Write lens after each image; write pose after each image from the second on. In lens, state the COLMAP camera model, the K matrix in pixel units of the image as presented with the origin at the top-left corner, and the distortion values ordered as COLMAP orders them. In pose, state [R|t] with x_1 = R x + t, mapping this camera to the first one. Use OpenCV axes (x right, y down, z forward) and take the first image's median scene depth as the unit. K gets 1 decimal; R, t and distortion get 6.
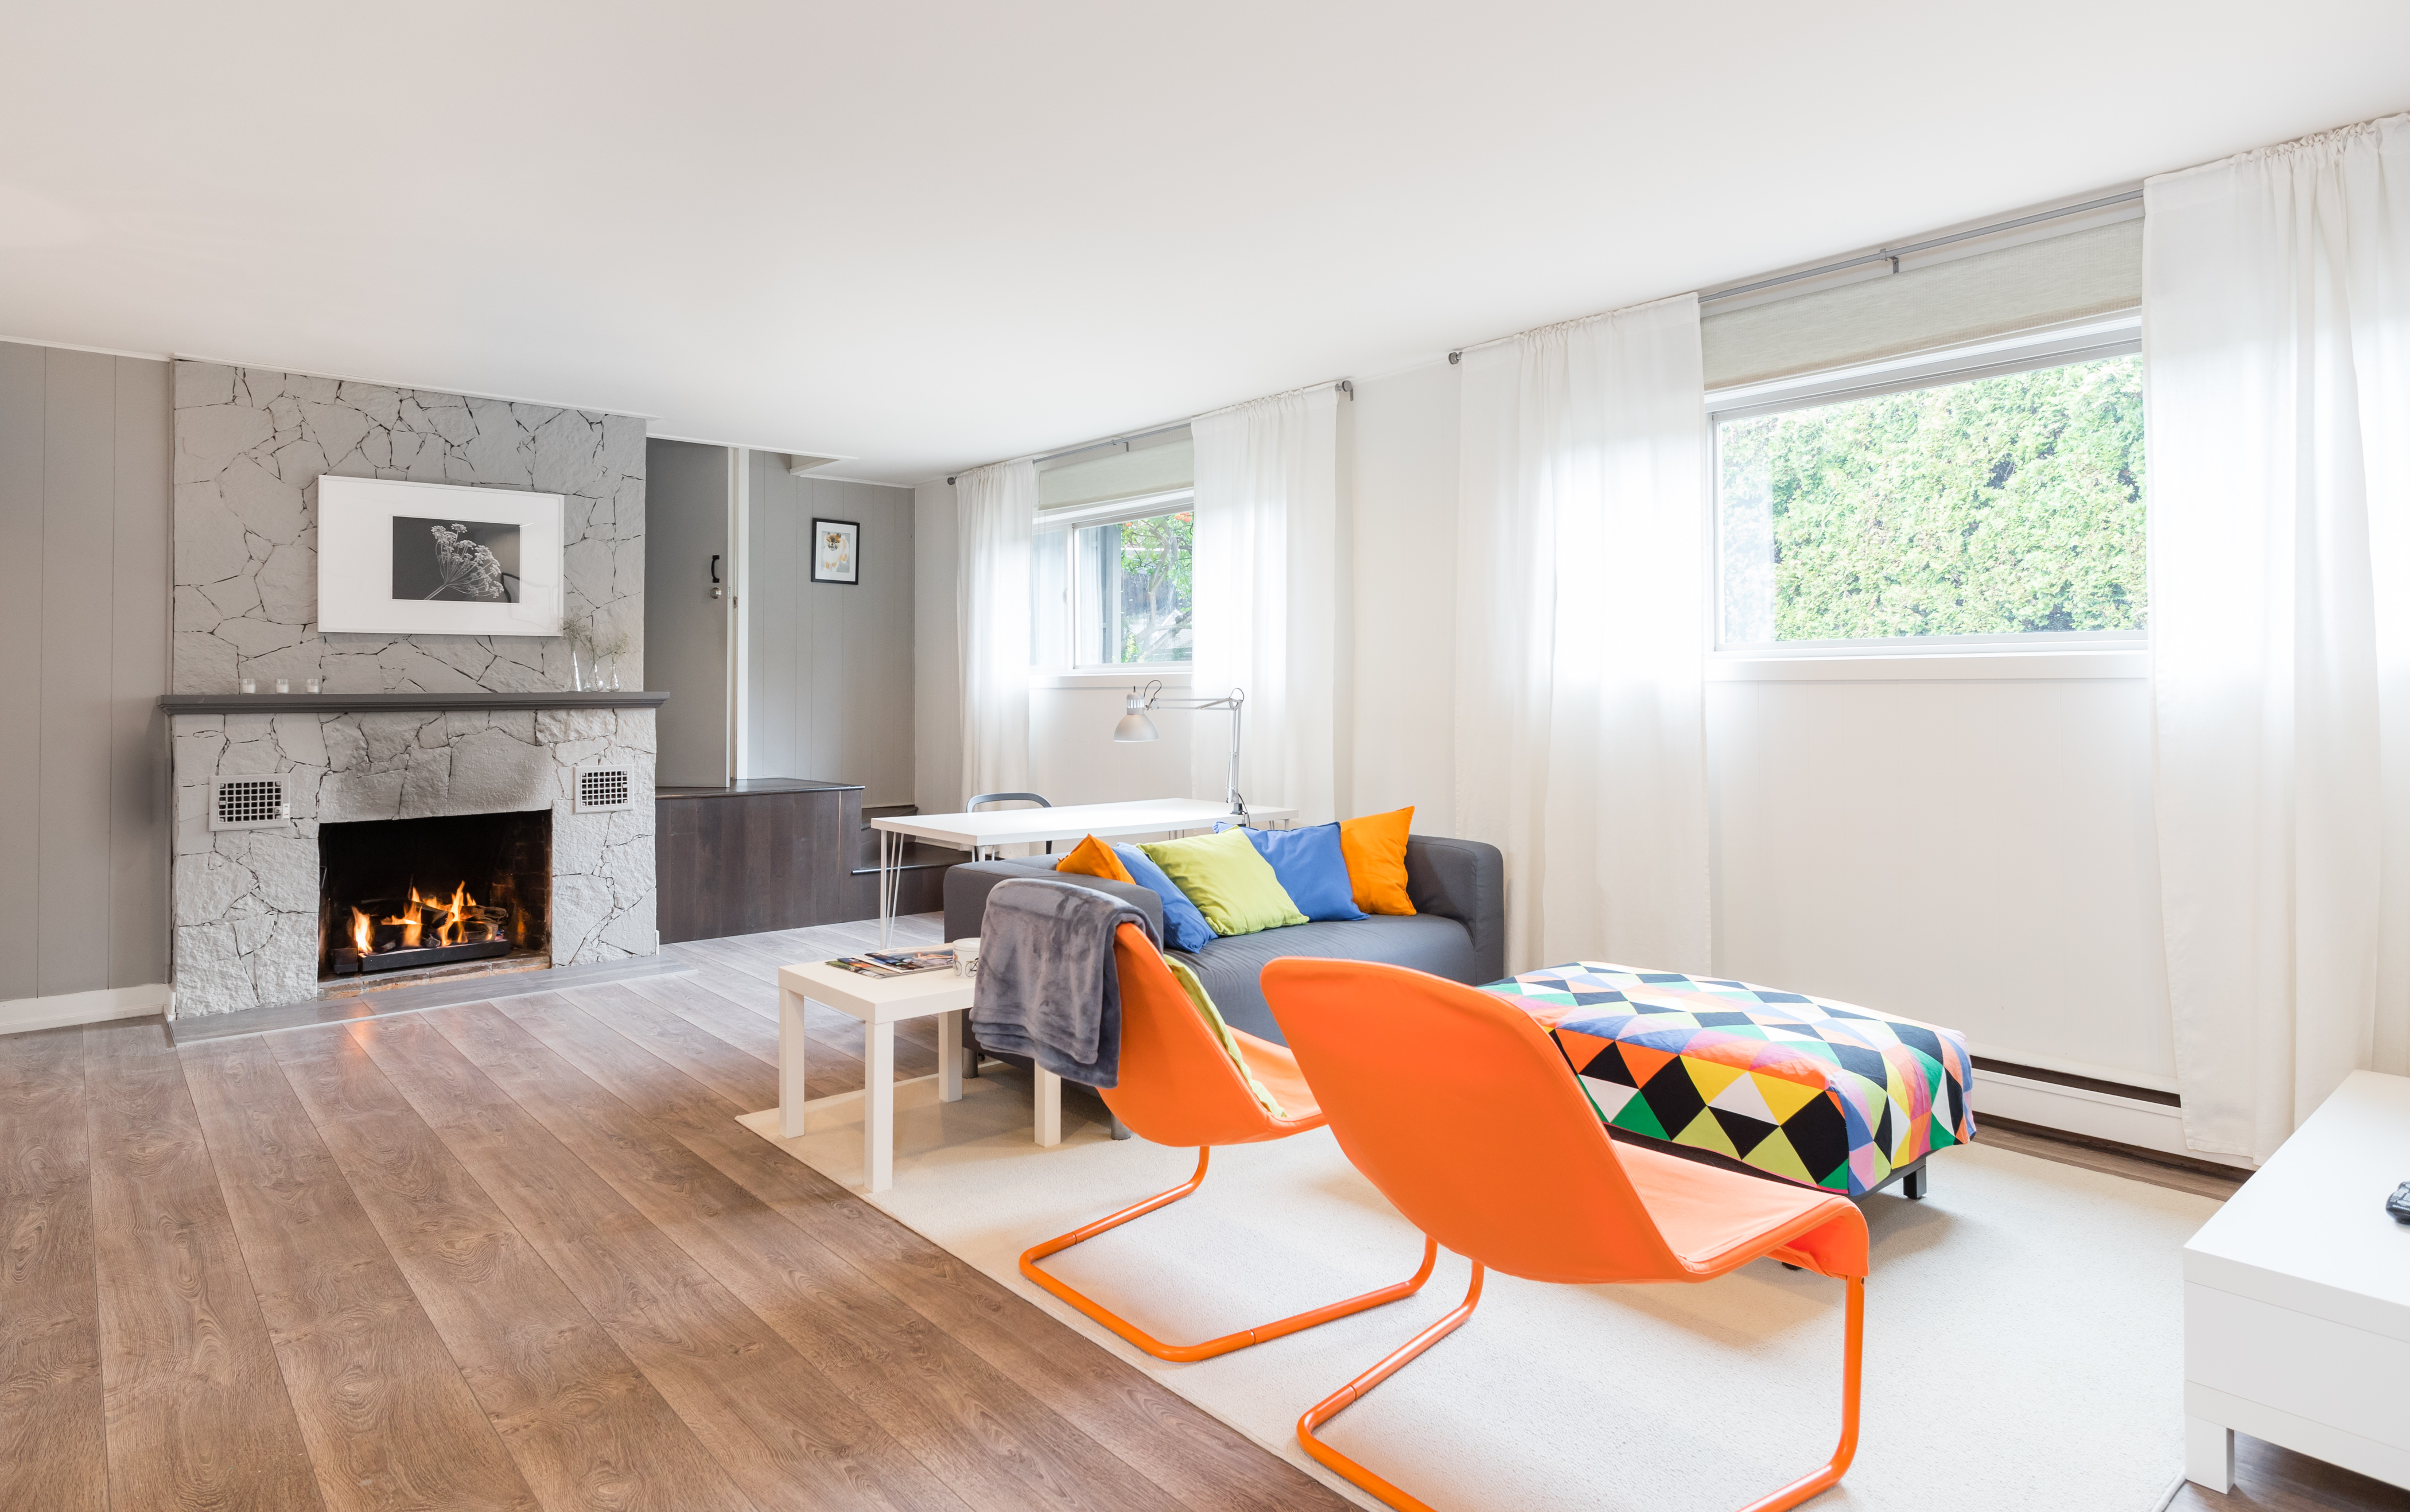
lens RADIAL K [[1307.9, 0, 1134.8], [0, 1307.9, 665.6], [0, 0, 1]] dist [0.001428, -0.001269]
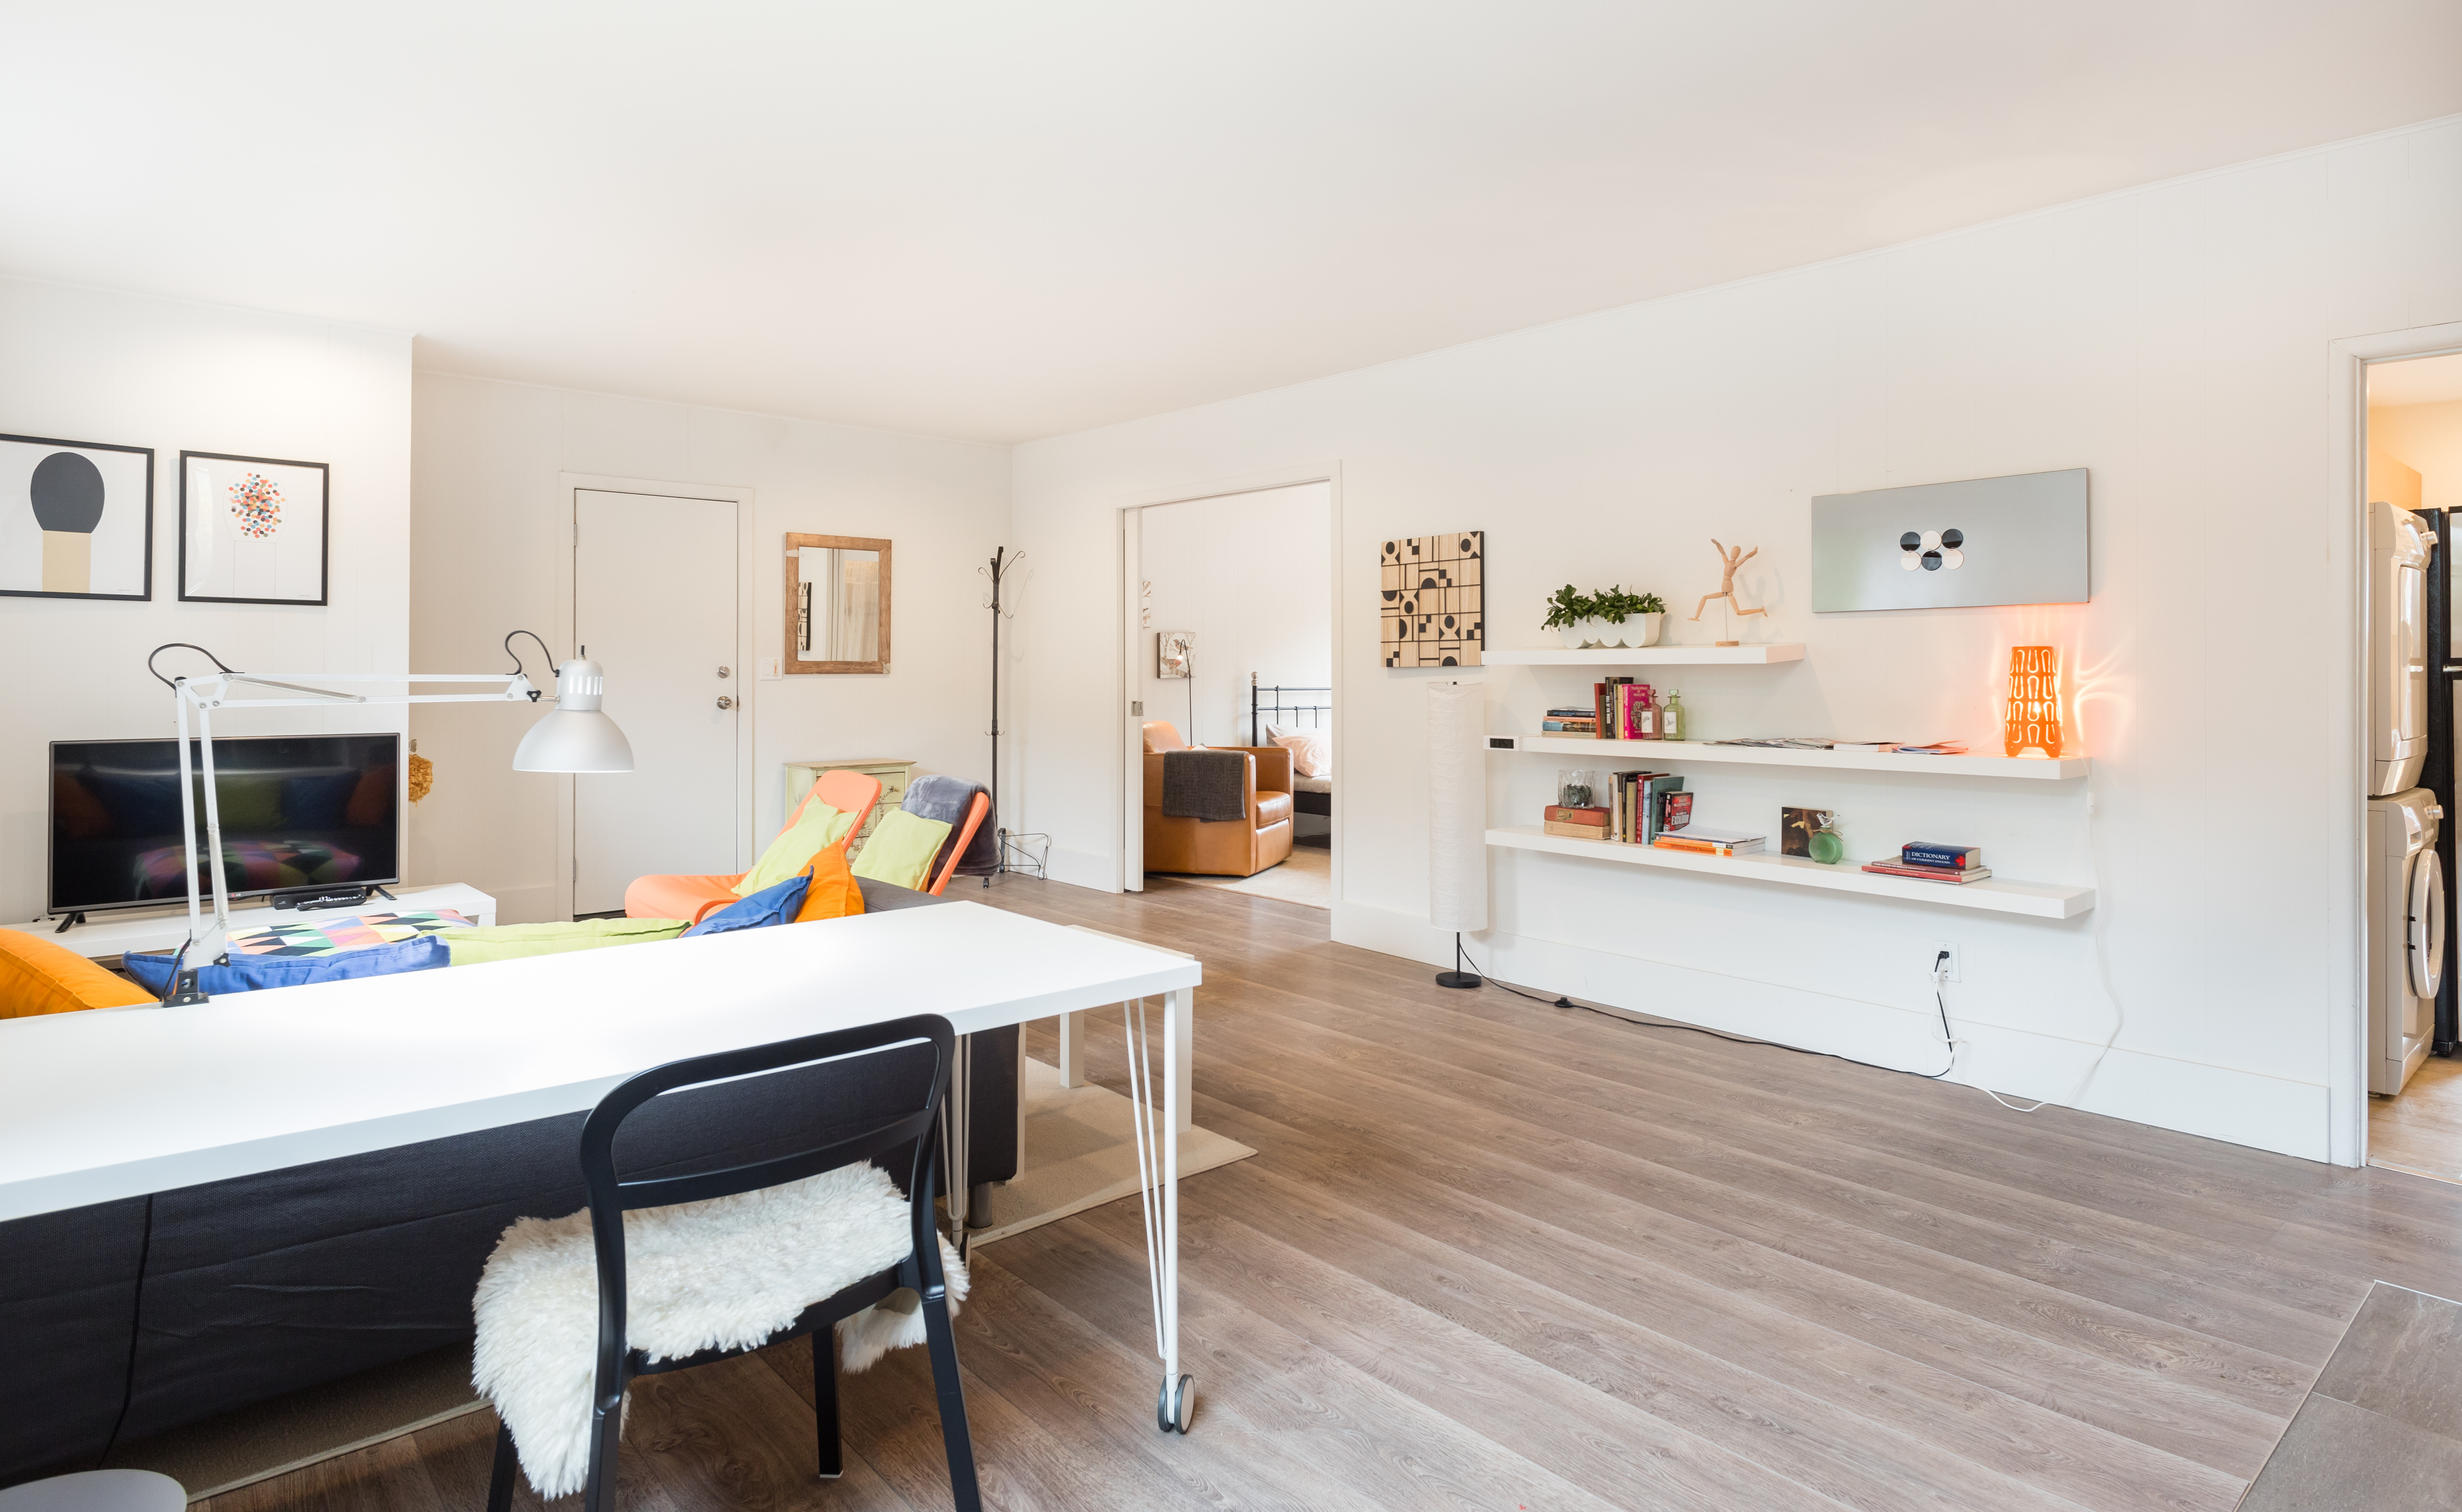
lens RADIAL K [[1307.9, 0, 1276.0], [0, 1307.9, 665.8], [0, 0, 1]] dist [-0.001307, -0.000313]
pose [[-0.998398, -0.001342, -0.056571, -0.193393], [0.000259, 0.999600, -0.028290, 0.032342], [0.056587, -0.028259, -0.997998, 1.360653]]
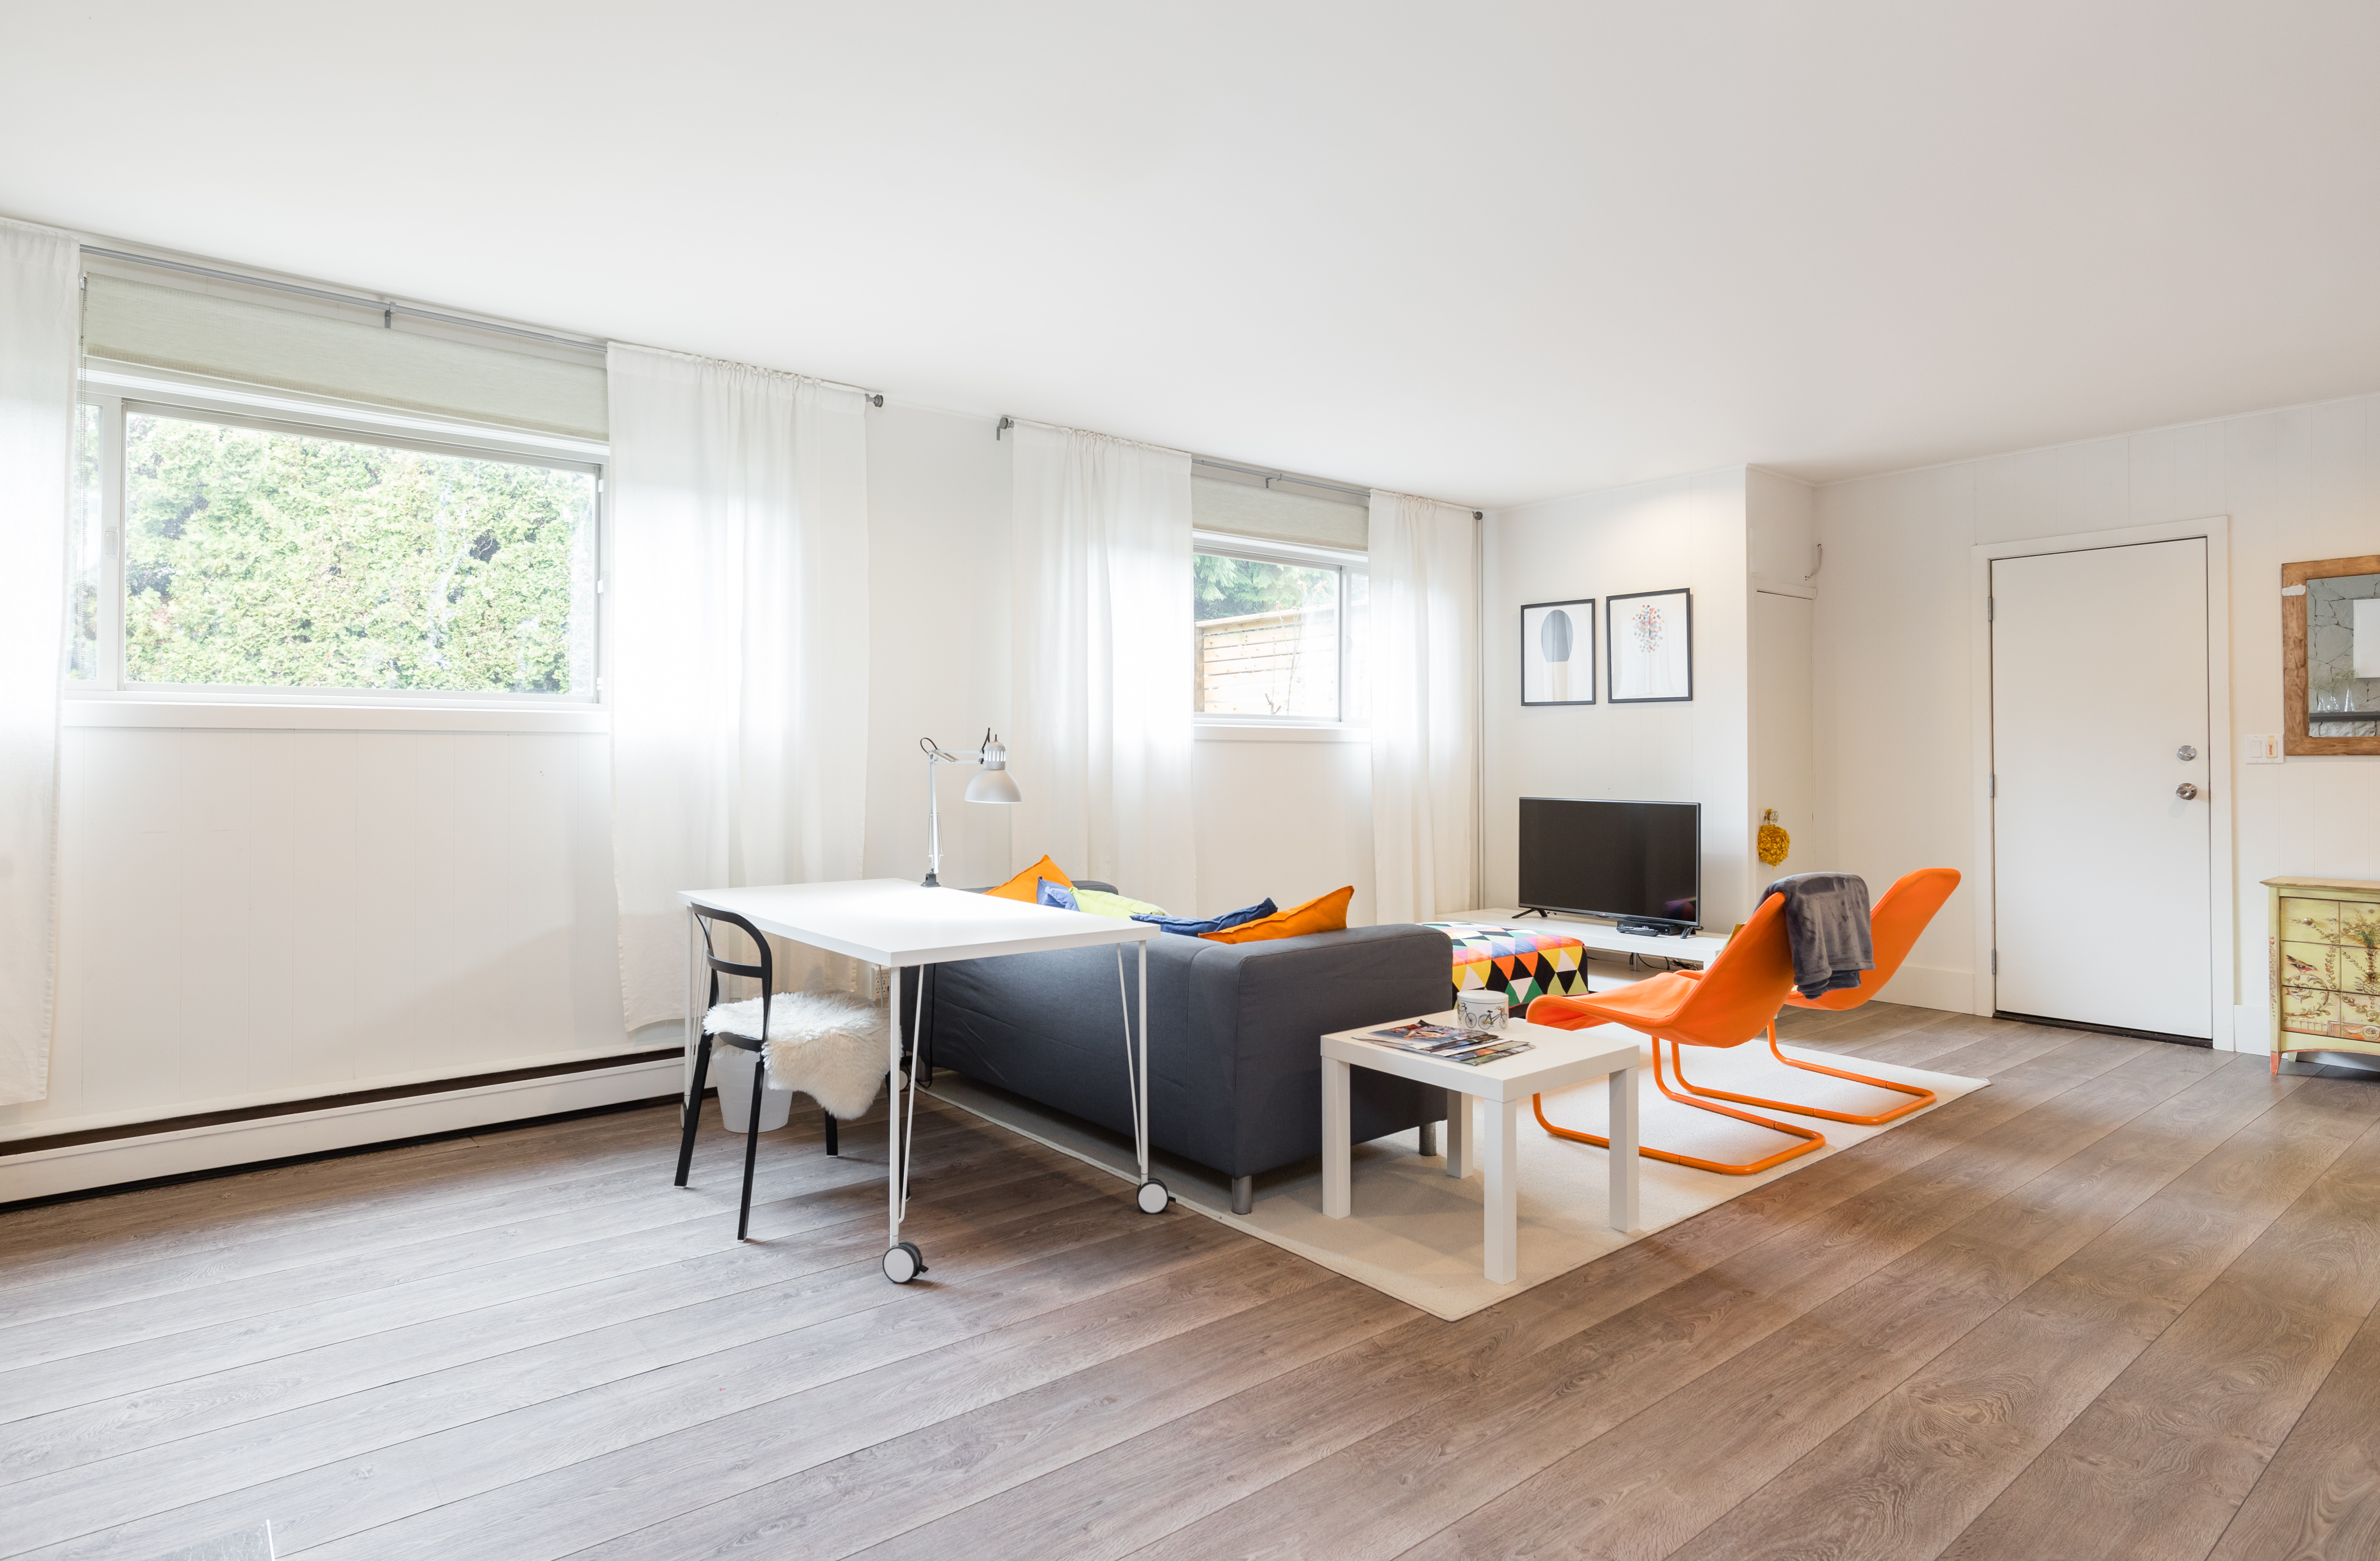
lens RADIAL K [[1268.1, 0, 1146.8], [0, 1268.1, 740.7], [0, 0, 1]] dist [0.000987, -0.001010]
pose [[0.015749, 0.013117, 0.999790, -0.736831], [-0.025657, 0.999590, -0.012710, 0.025732], [-0.999547, -0.025451, 0.016079, 0.842354]]
